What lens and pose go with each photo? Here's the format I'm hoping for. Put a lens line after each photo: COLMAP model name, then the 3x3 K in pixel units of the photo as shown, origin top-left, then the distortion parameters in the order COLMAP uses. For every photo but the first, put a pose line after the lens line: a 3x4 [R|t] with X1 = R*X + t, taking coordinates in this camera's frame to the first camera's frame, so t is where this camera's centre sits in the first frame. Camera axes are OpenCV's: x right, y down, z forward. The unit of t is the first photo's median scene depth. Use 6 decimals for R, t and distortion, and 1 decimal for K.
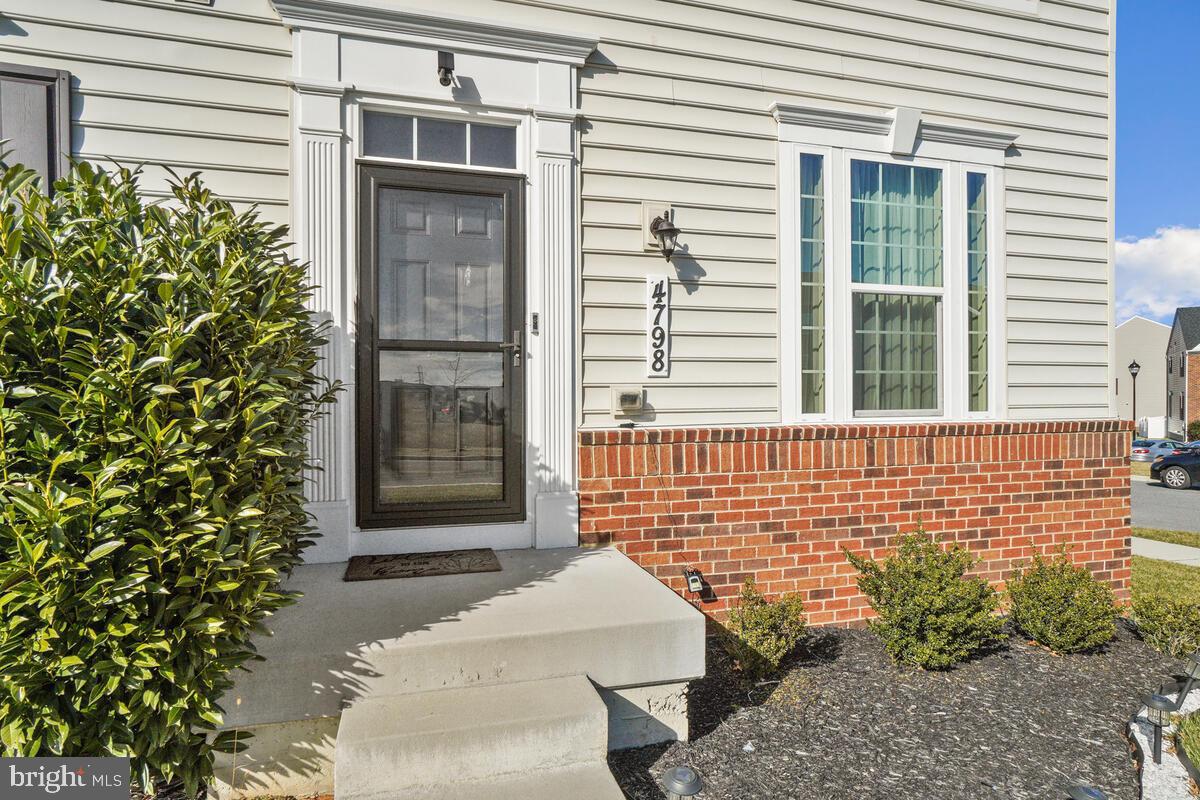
lens RADIAL K [[688.5, 0, 624.7], [0, 688.5, 399.1], [0, 0, 1]] dist [0.002152, 0.000844]
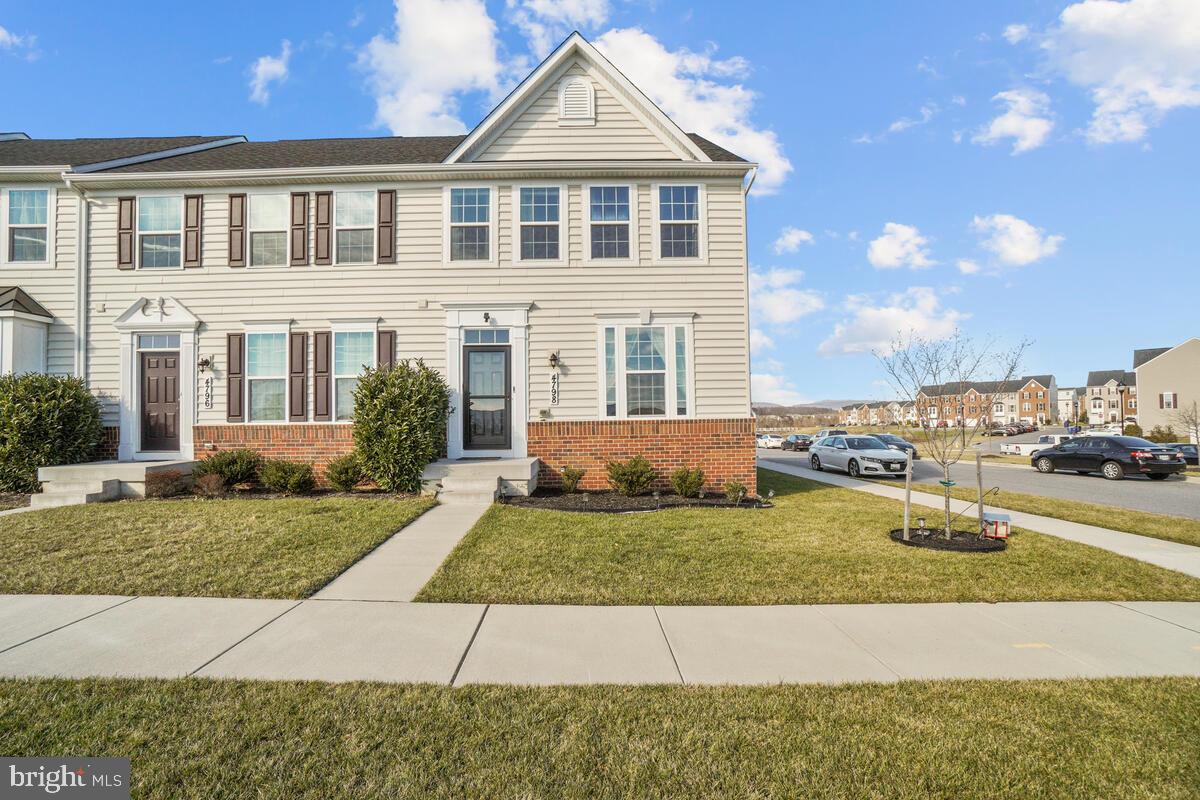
lens RADIAL K [[512.6, 0, 600.0], [0, 512.6, 400.0], [0, 0, 1]] dist [-0.000950, -0.000085]
pose [[0.966016, -0.021236, -0.257607, 0.845762], [0.011376, 0.999147, -0.039704, 0.040730], [0.258230, 0.035424, 0.965434, -1.187151]]
